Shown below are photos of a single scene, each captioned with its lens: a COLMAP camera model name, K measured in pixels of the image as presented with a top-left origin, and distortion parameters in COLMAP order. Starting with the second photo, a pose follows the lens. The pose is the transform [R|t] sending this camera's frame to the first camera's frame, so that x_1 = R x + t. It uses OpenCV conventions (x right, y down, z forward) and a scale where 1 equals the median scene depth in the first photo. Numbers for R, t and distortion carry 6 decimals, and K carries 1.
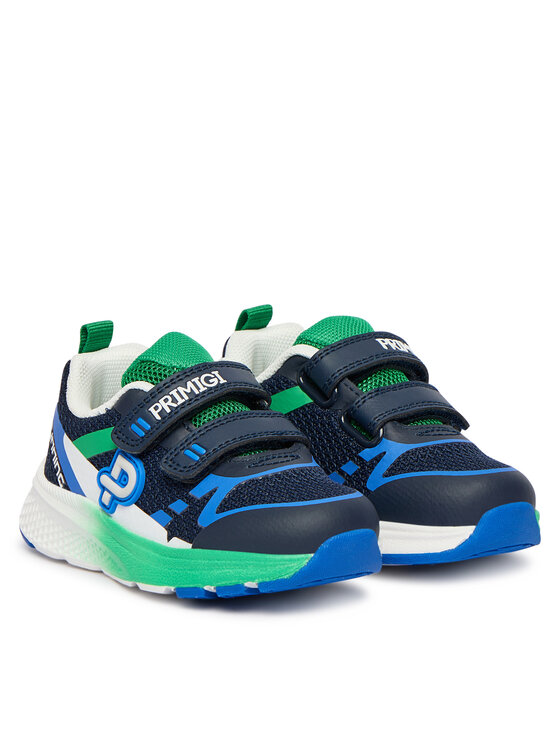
lens RADIAL K [[2188.7, 0, 280.0], [0, 2188.7, 373.0], [0, 0, 1]] dist [0.750260, -0.100778]
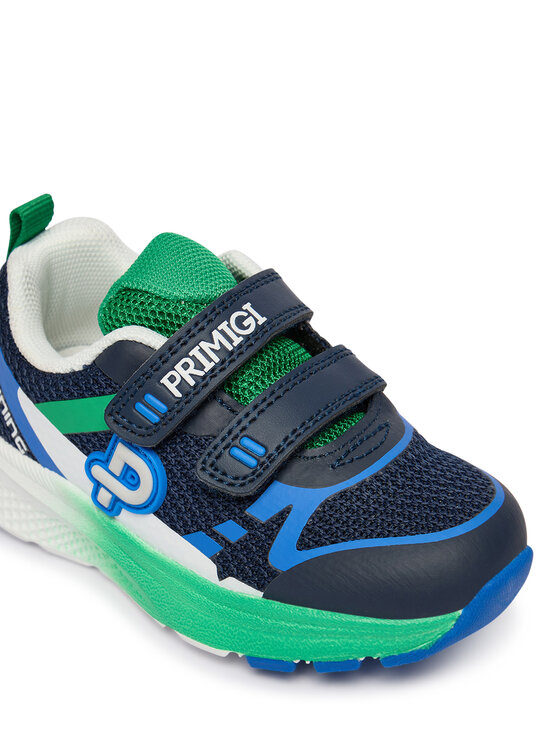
lens RADIAL K [[1379.2, 0, 280.0], [0, 1379.2, 373.0], [0, 0, 1]] dist [-0.018165, -0.004203]
pose [[0.977280, -0.127380, 0.169404, -0.094618], [0.067596, 0.944835, 0.320497, -0.116261], [-0.200883, -0.301765, 0.931979, 0.607788]]
